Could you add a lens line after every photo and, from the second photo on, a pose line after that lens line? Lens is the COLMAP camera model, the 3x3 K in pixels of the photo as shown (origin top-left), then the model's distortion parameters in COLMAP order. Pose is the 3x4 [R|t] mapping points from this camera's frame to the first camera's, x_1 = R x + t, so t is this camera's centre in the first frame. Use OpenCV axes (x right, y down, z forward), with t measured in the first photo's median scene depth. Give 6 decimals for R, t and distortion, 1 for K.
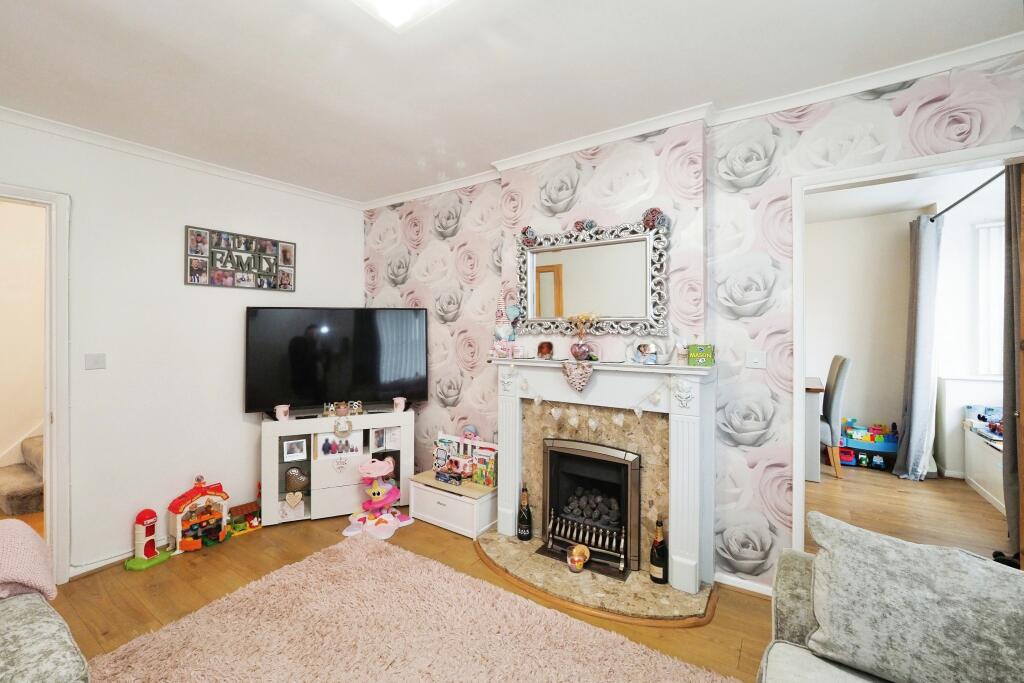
lens RADIAL K [[459.4, 0, 511.5], [0, 459.4, 322.4], [0, 0, 1]] dist [-0.030576, -0.000215]
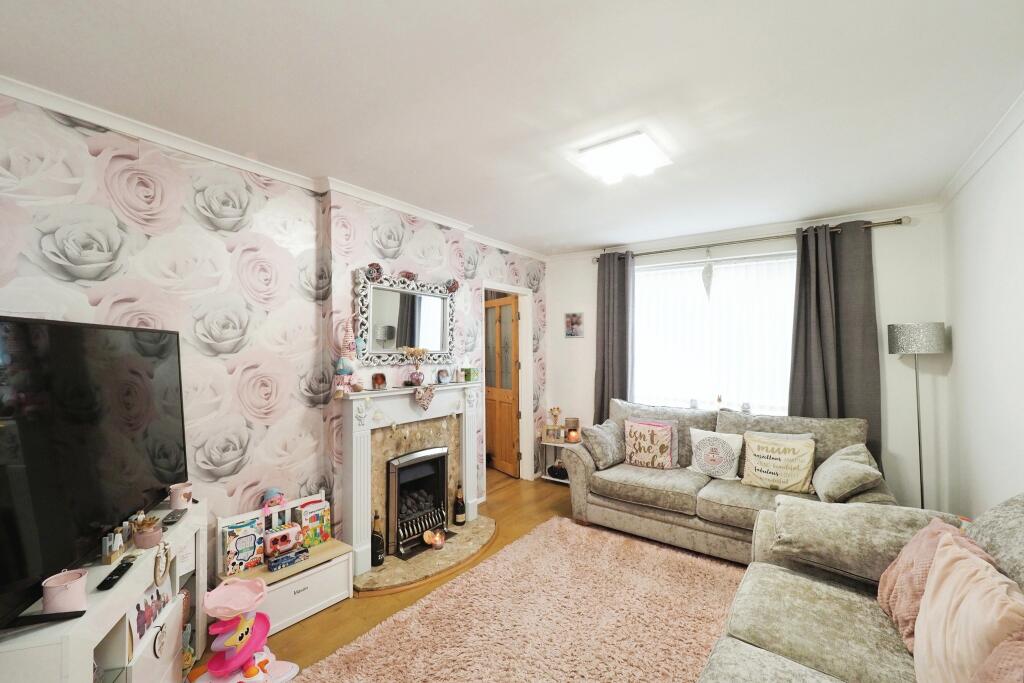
lens RADIAL K [[422.5, 0, 511.7], [0, 422.5, 354.0], [0, 0, 1]] dist [-0.001125, -0.000231]
pose [[0.008659, 0.010841, 0.999904, -0.900768], [0.007540, 0.999912, -0.010907, 0.010947], [-0.999934, 0.007634, 0.008577, 0.666043]]
